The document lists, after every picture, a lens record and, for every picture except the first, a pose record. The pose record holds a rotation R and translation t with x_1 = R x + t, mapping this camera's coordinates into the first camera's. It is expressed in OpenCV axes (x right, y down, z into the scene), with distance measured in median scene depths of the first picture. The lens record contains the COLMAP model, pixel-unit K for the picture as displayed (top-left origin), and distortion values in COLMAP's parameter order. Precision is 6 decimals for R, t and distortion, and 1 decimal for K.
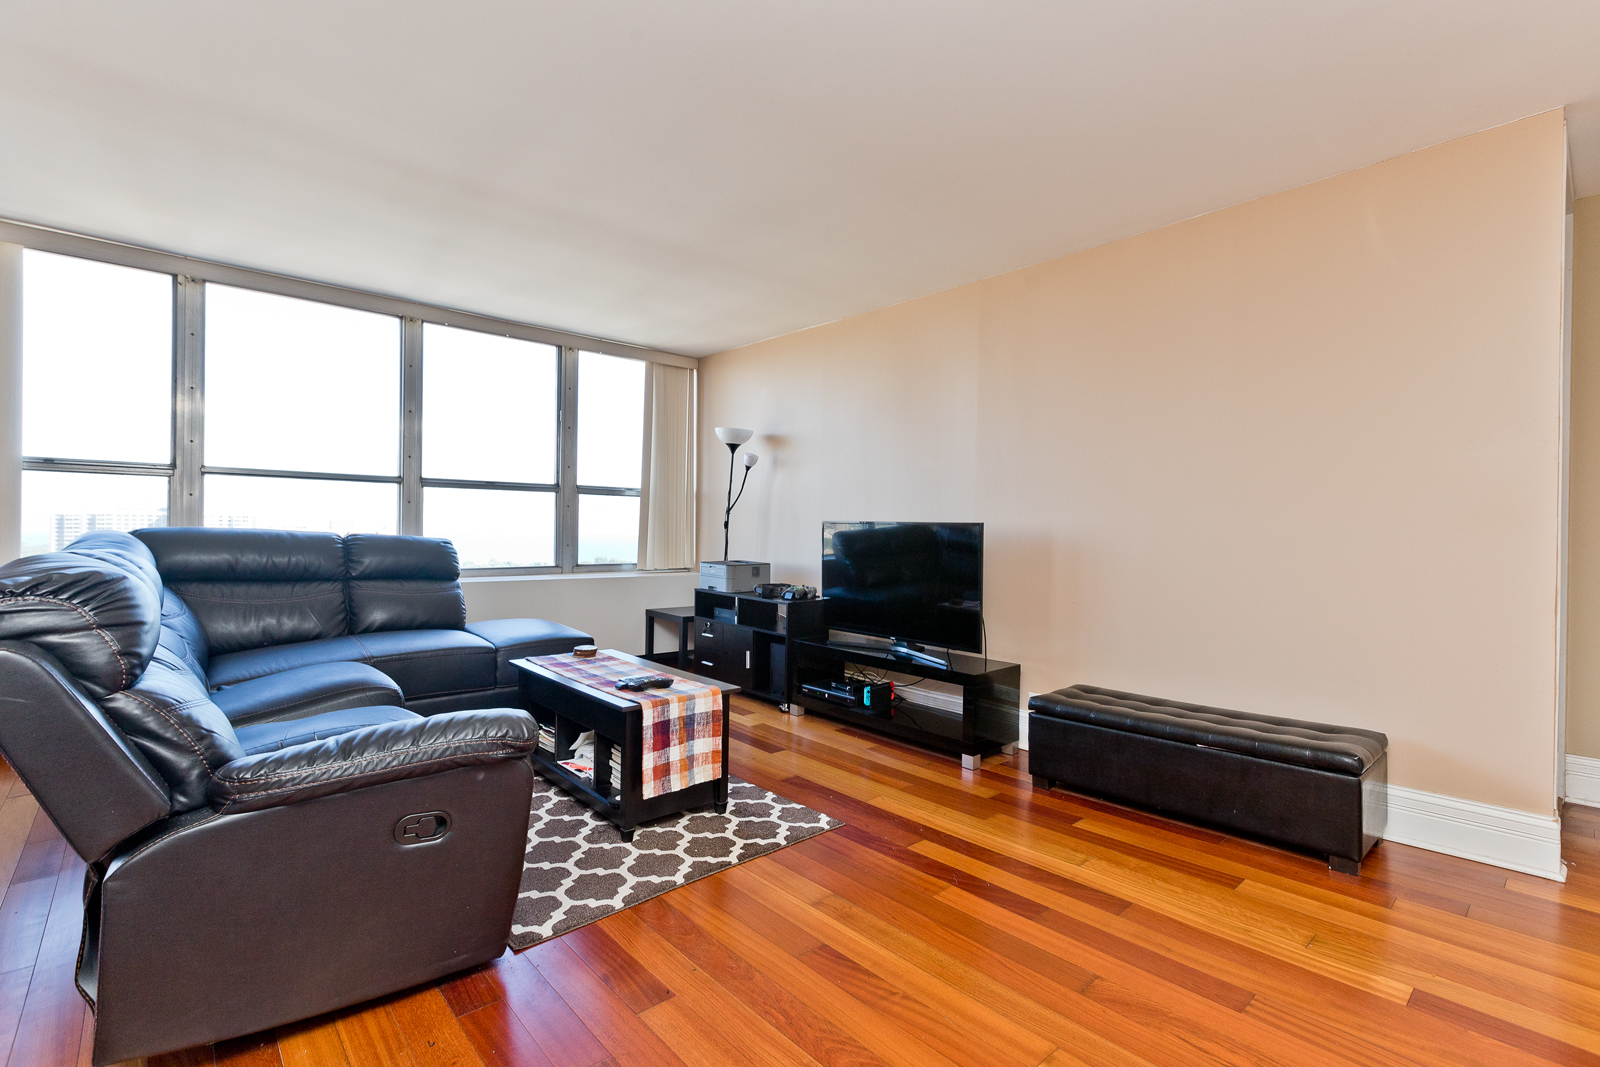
lens RADIAL K [[724.1, 0, 807.4], [0, 724.1, 534.3], [0, 0, 1]] dist [0.001915, 0.000401]
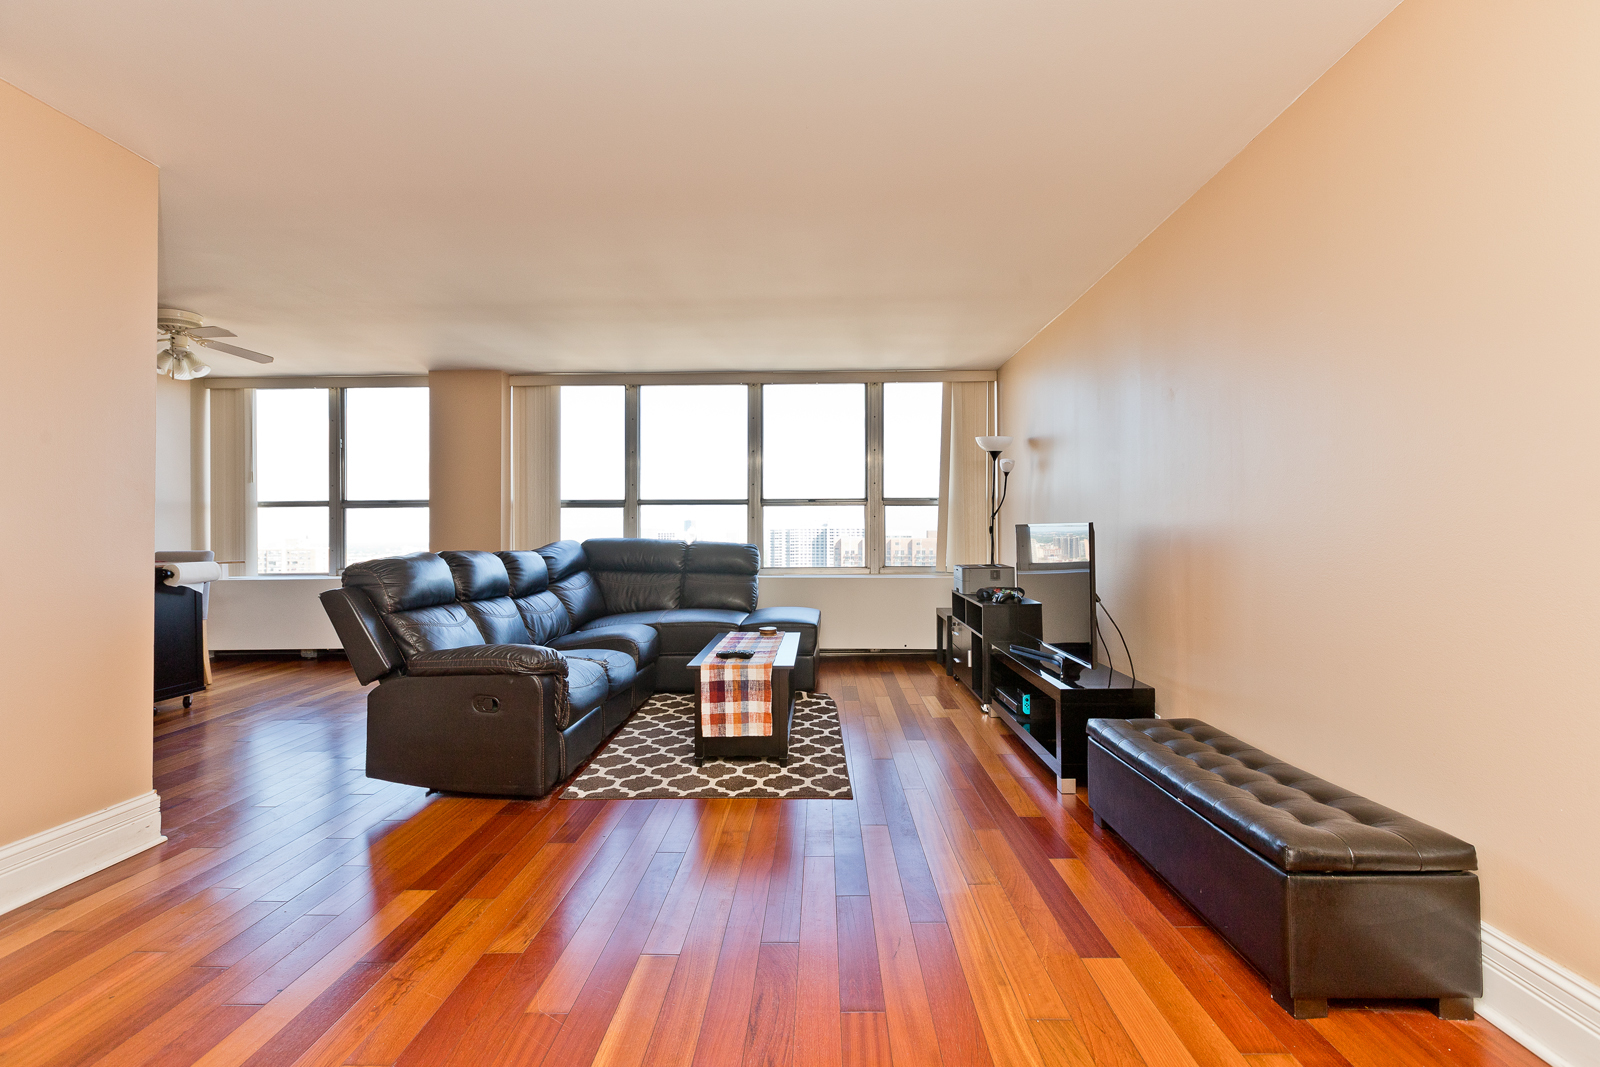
lens RADIAL K [[712.3, 0, 805.3], [0, 712.3, 533.1], [0, 0, 1]] dist [0.002708, 0.000630]
pose [[0.731783, -0.015982, -0.681350, 0.486185], [0.009059, 0.999865, -0.013723, 0.004481], [0.681477, 0.003870, 0.731829, 0.094016]]
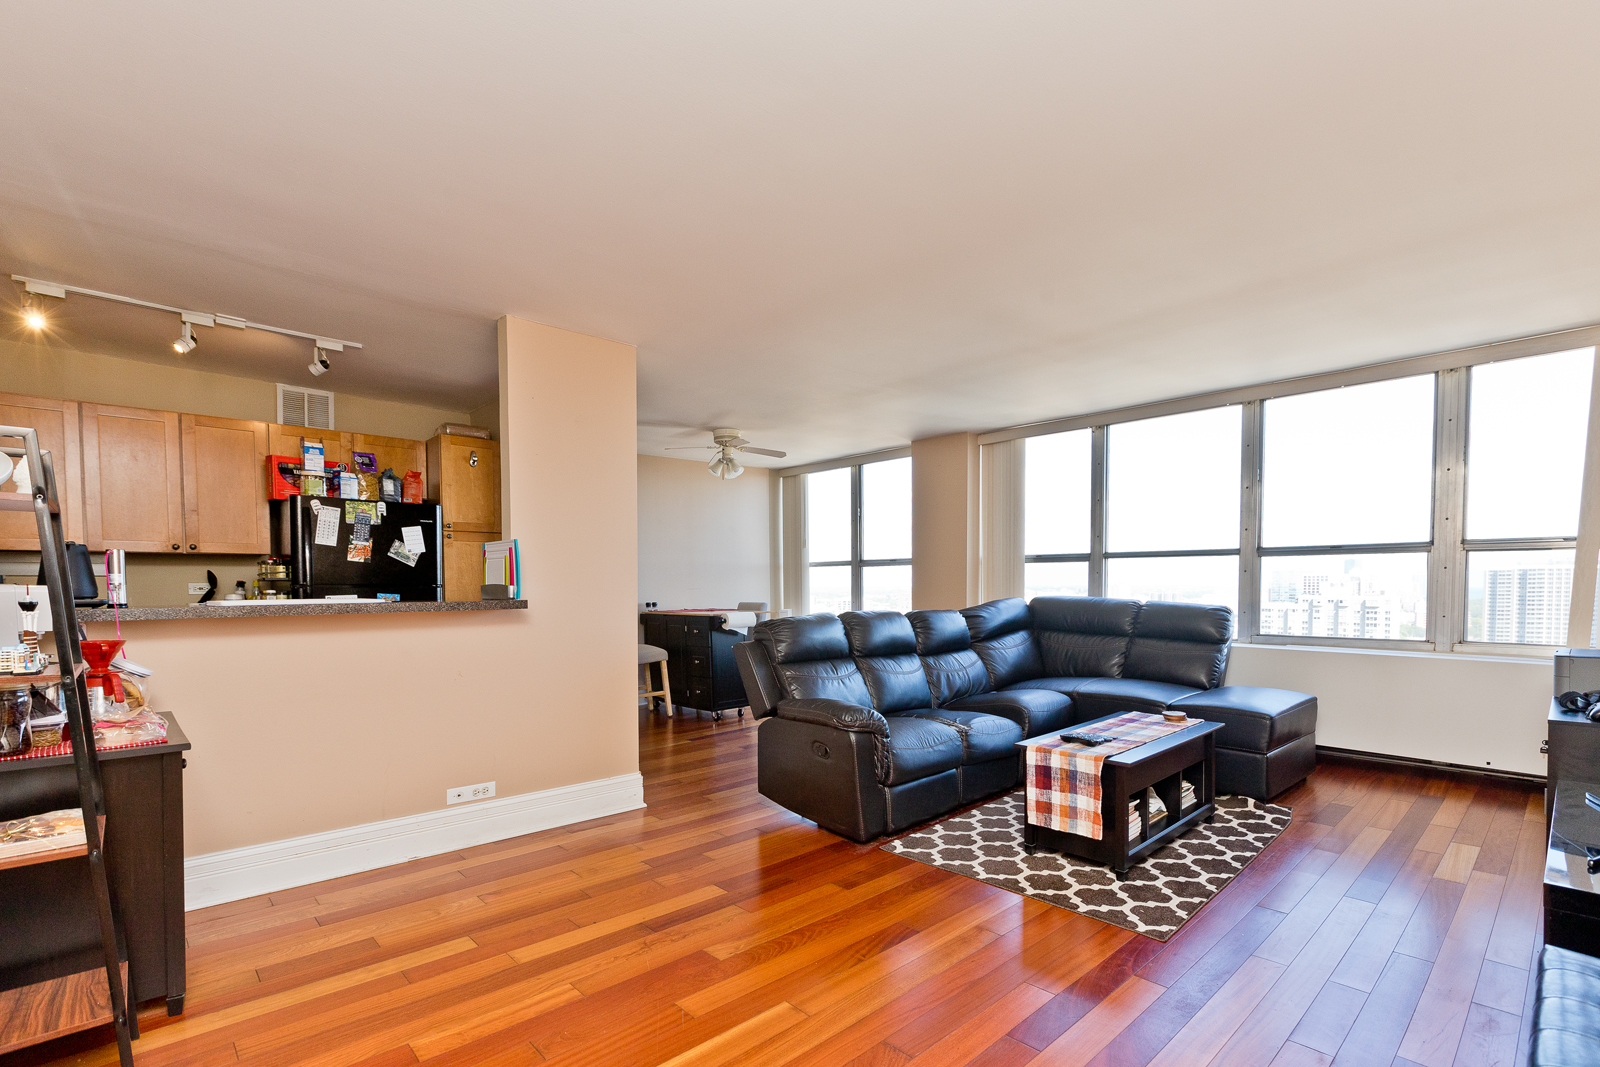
lens RADIAL K [[740.5, 0, 818.6], [0, 740.5, 607.7], [0, 0, 1]] dist [0.004763, 0.000572]
pose [[0.038925, 0.024323, -0.998946, 0.602464], [0.001860, 0.999700, 0.024414, -0.020048], [0.999240, -0.002808, 0.038868, 0.350387]]
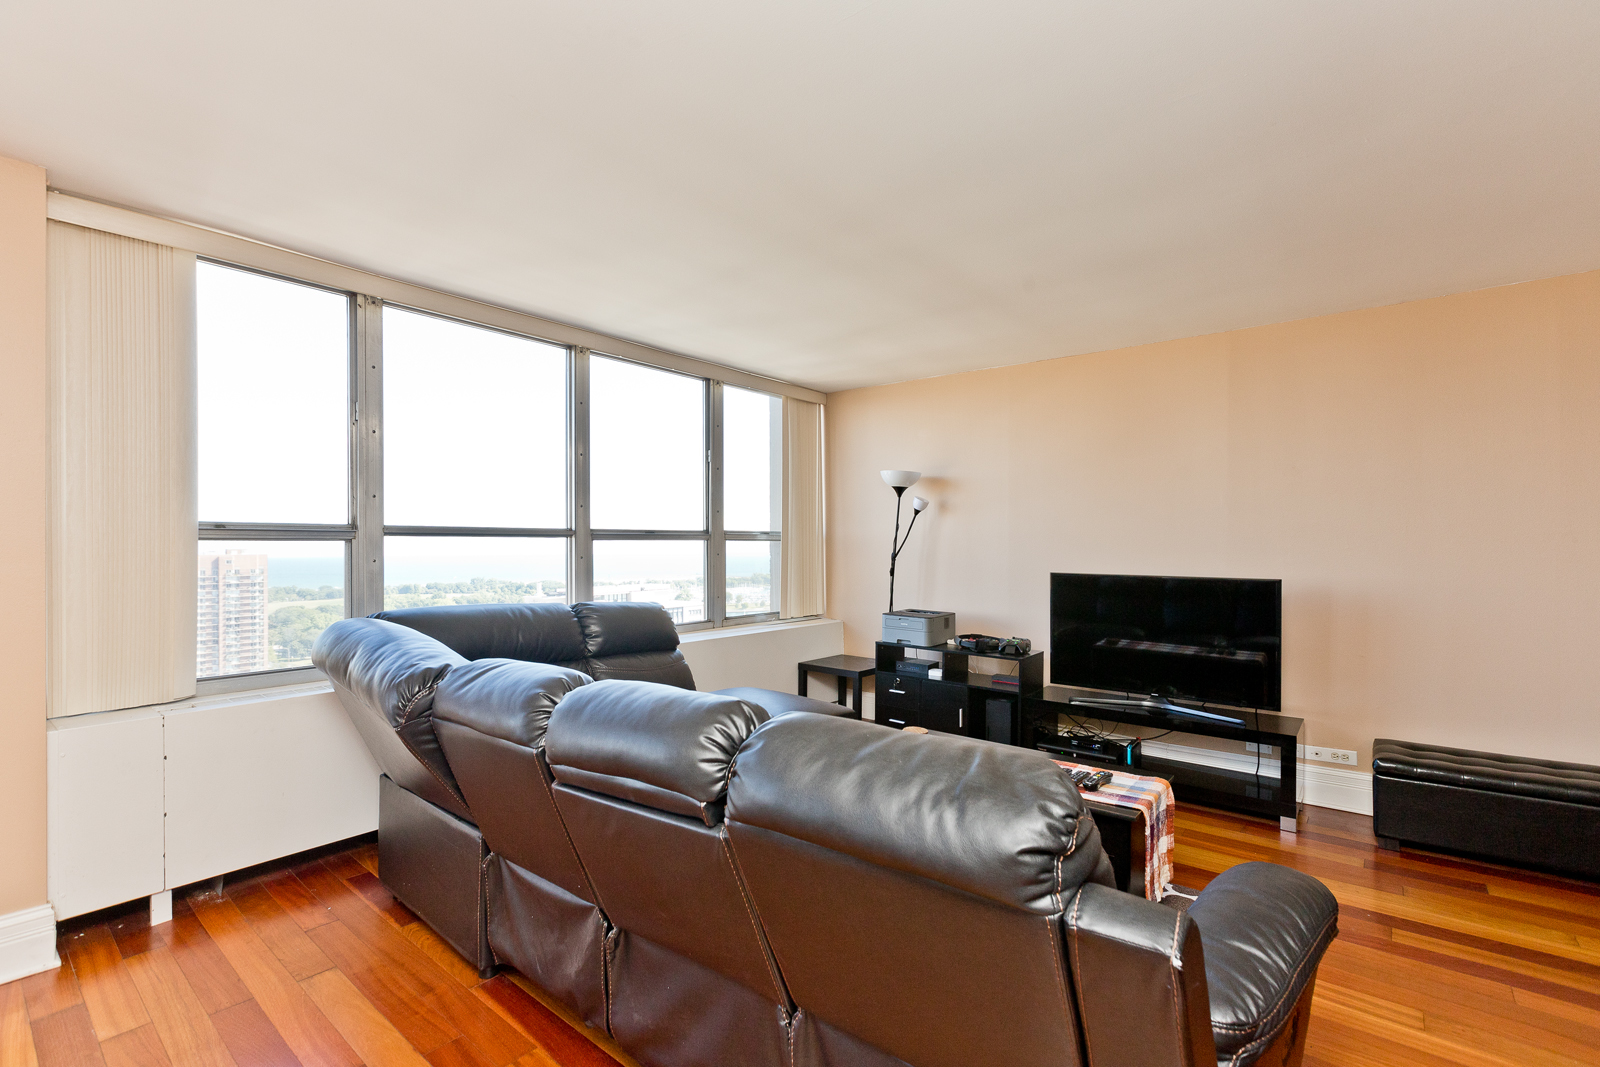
lens RADIAL K [[715.7, 0, 806.6], [0, 715.7, 553.2], [0, 0, 1]] dist [-0.000549, 0.000873]
pose [[0.988412, -0.017169, 0.150824, -0.458391], [0.016228, 0.999840, 0.007466, -0.058393], [-0.150928, -0.004932, 0.988532, 0.111500]]
